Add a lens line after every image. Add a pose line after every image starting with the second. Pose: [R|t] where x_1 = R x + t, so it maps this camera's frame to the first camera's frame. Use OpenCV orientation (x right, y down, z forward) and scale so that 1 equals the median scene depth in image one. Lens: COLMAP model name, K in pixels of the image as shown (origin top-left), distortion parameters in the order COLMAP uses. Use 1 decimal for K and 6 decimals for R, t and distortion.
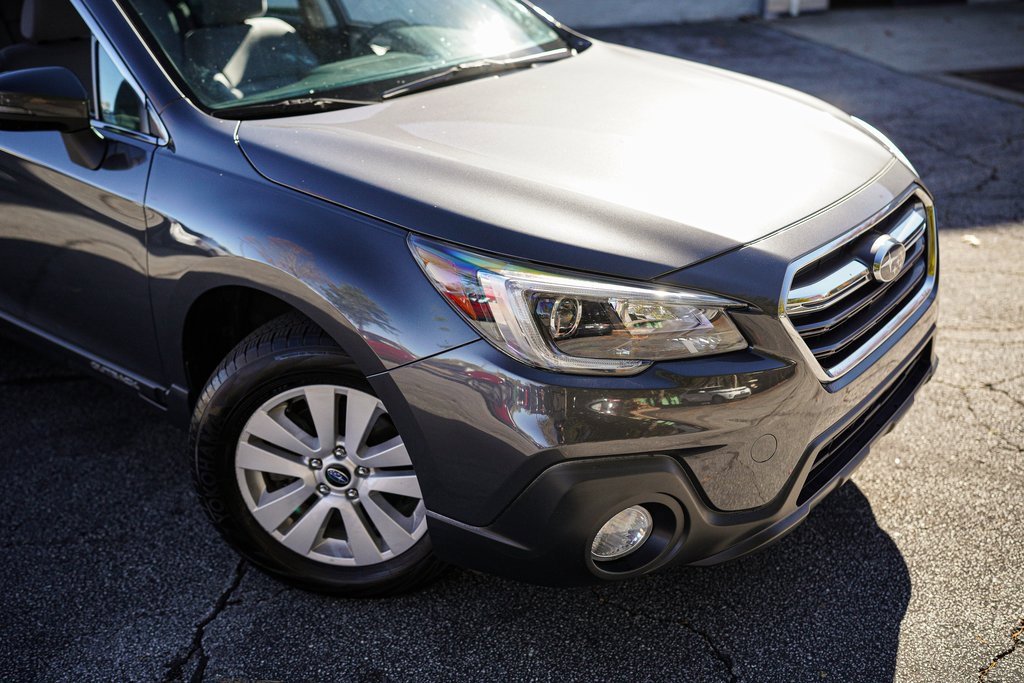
lens RADIAL K [[996.5, 0, 512.0], [0, 996.5, 341.5], [0, 0, 1]] dist [-0.049810, 0.202281]
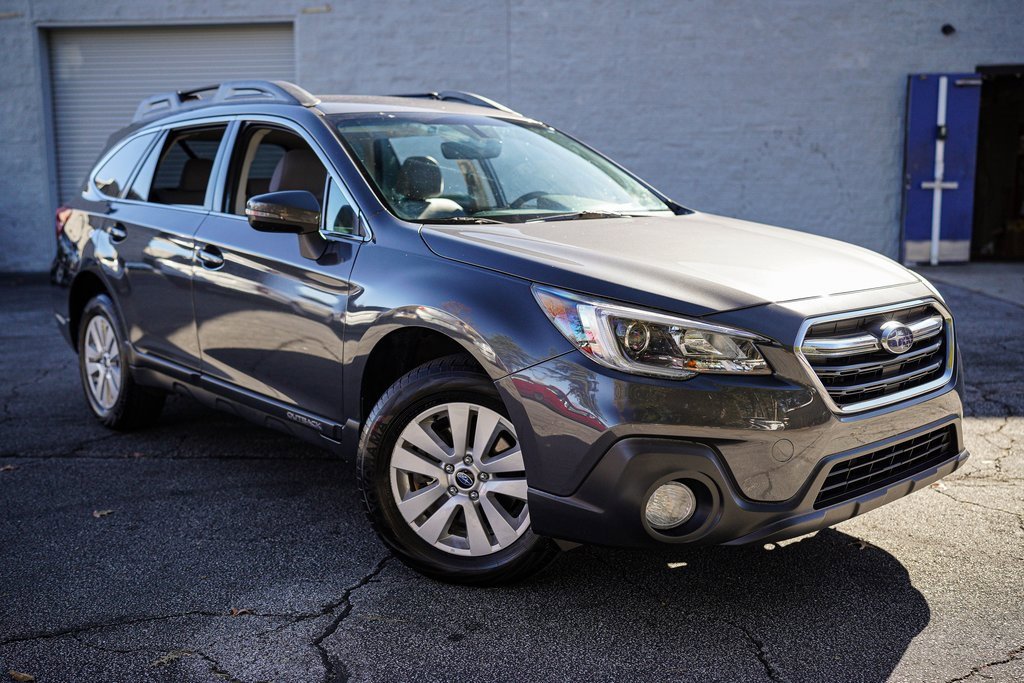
lens RADIAL K [[1024.8, 0, 495.8], [0, 1024.8, 341.9], [0, 0, 1]] dist [-0.035607, 0.161197]
pose [[0.984904, 0.058418, -0.162944, 0.074615], [-0.097419, 0.965169, -0.242814, 0.279684], [0.143084, 0.255022, 0.956290, -0.332324]]
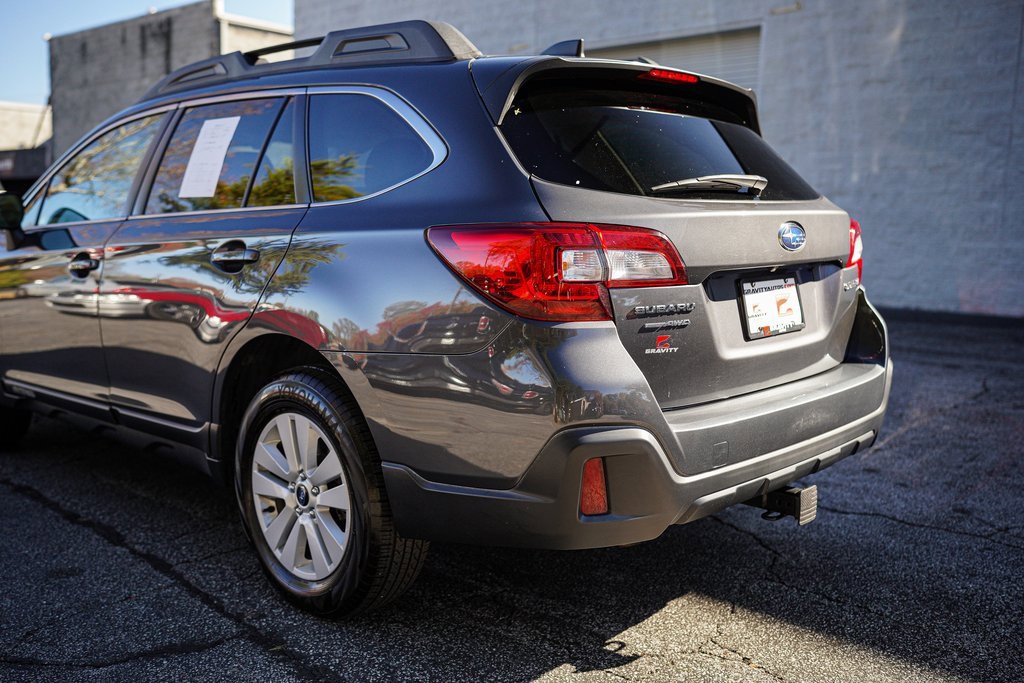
lens RADIAL K [[996.5, 0, 512.0], [0, 996.5, 341.5], [0, 0, 1]] dist [-0.049810, 0.202281]
pose [[0.658102, 0.147884, -0.738263, 1.037724], [-0.337453, 0.934459, -0.113628, -0.265737], [0.673073, 0.323908, 0.664873, 0.896036]]
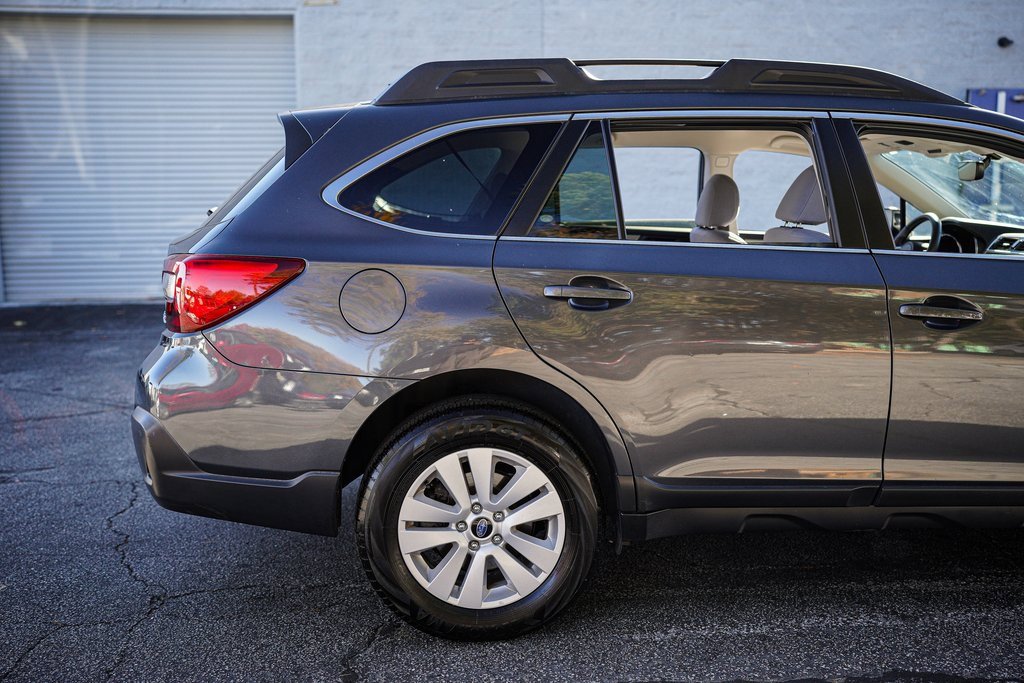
lens RADIAL K [[984.9, 0, 515.7], [0, 984.9, 341.6], [0, 0, 1]] dist [-0.038287, 0.157657]
pose [[0.999210, 0.036765, -0.015121, -0.895485], [-0.039456, 0.963656, -0.264218, -0.013674], [0.004857, 0.264606, 0.964344, 0.394543]]
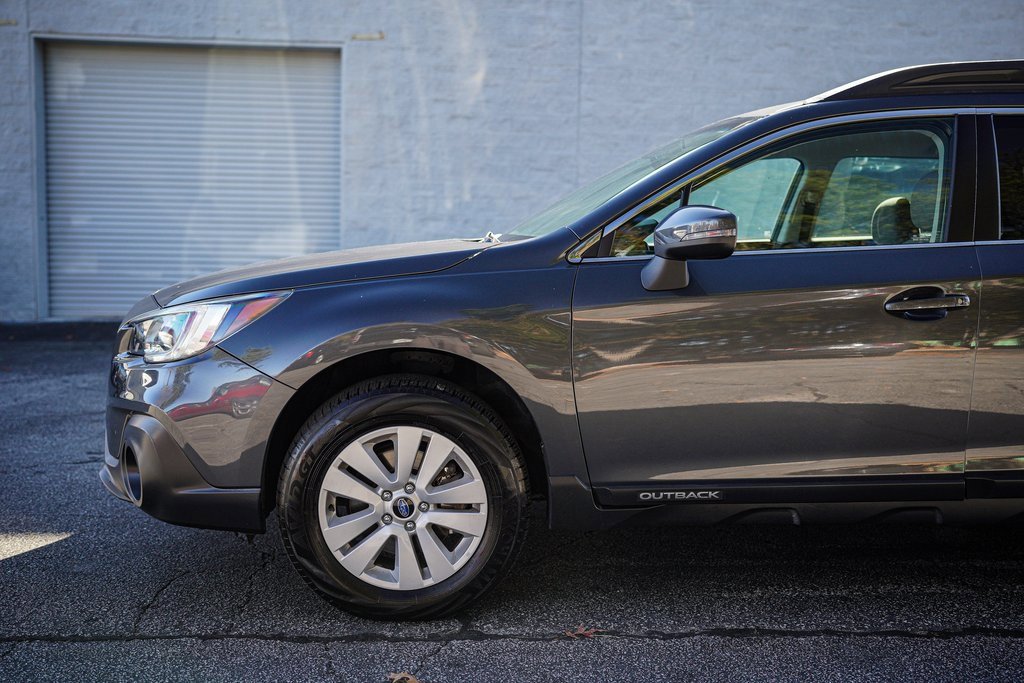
lens RADIAL K [[984.9, 0, 515.7], [0, 984.9, 341.6], [0, 0, 1]] dist [-0.038287, 0.157657]
pose [[0.997726, 0.063403, -0.022889, -1.020094], [-0.067373, 0.948788, -0.308646, 0.113652], [0.002147, 0.309486, 0.950901, 0.321186]]
